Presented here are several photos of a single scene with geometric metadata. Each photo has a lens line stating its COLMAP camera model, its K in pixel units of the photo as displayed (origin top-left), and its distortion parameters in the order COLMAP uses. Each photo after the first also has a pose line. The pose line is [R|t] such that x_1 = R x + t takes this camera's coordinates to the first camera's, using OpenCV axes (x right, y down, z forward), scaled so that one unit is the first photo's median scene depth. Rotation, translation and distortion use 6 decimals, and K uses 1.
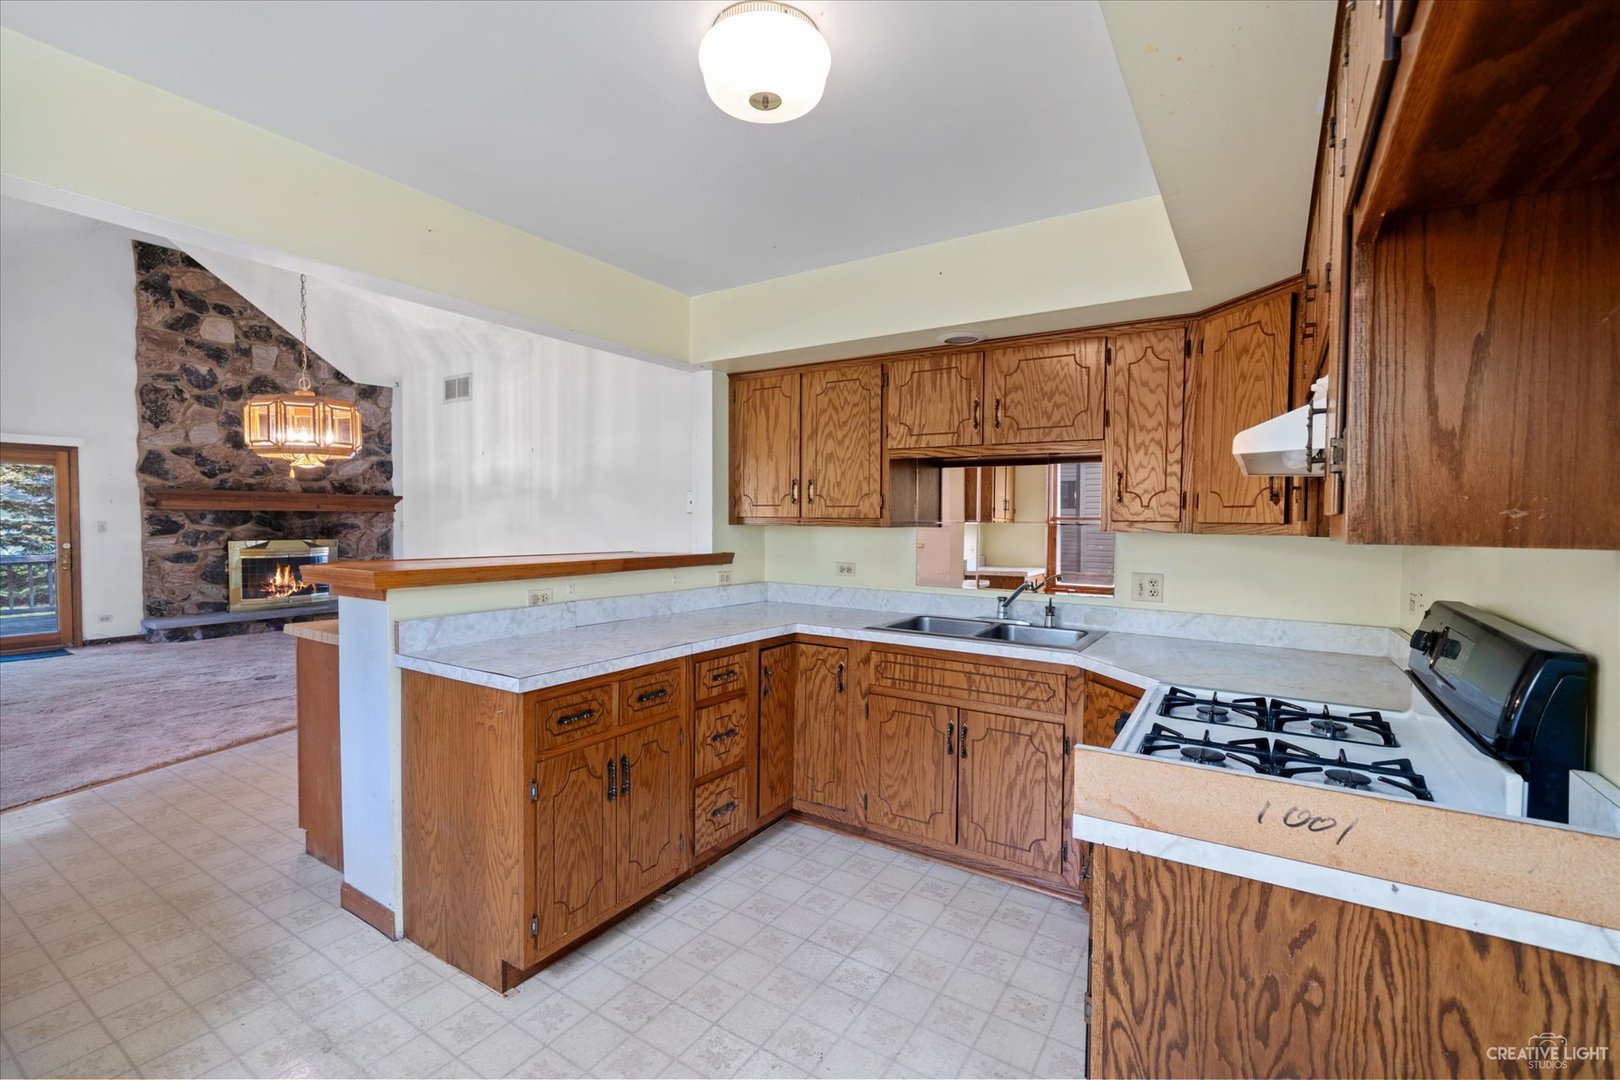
lens RADIAL K [[715.1, 0, 810.2], [0, 715.1, 537.2], [0, 0, 1]] dist [0.001225, -0.000571]
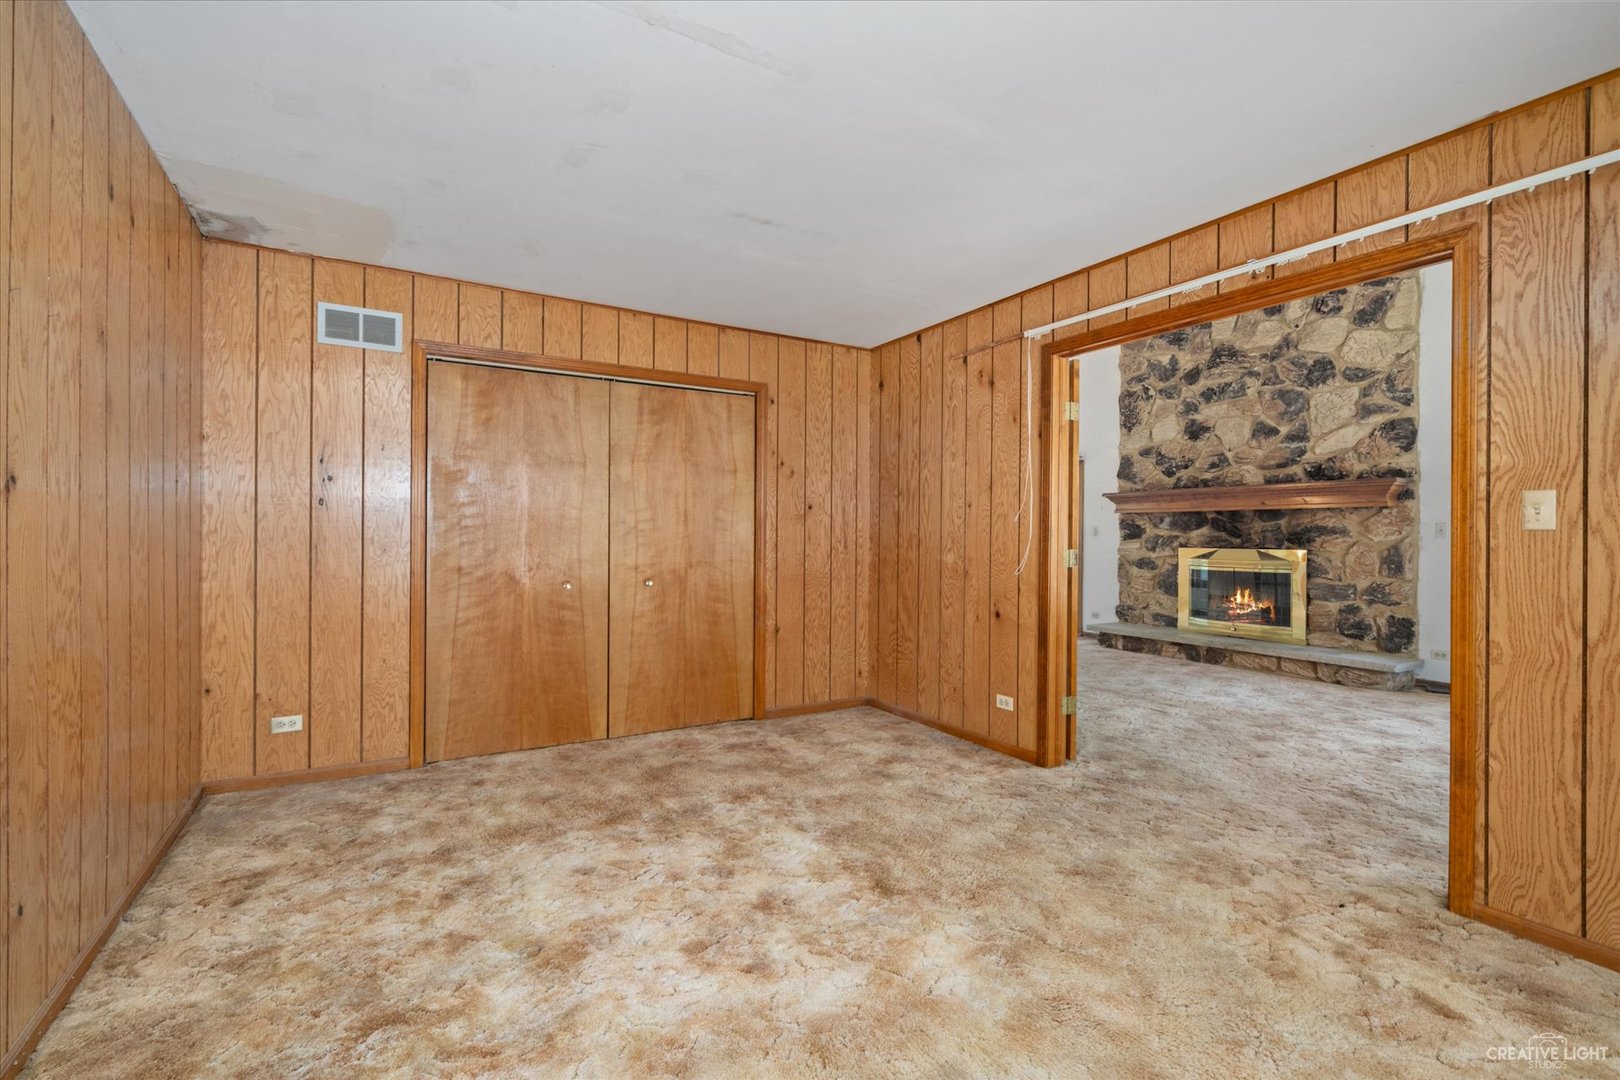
lens RADIAL K [[715.1, 0, 807.2], [0, 715.1, 537.6], [0, 0, 1]] dist [0.001225, -0.000571]
pose [[-0.442845, -0.009186, -0.896551, 0.173982], [-0.034176, 0.999394, 0.006642, 0.003158], [0.895947, 0.033582, -0.442890, 1.005529]]
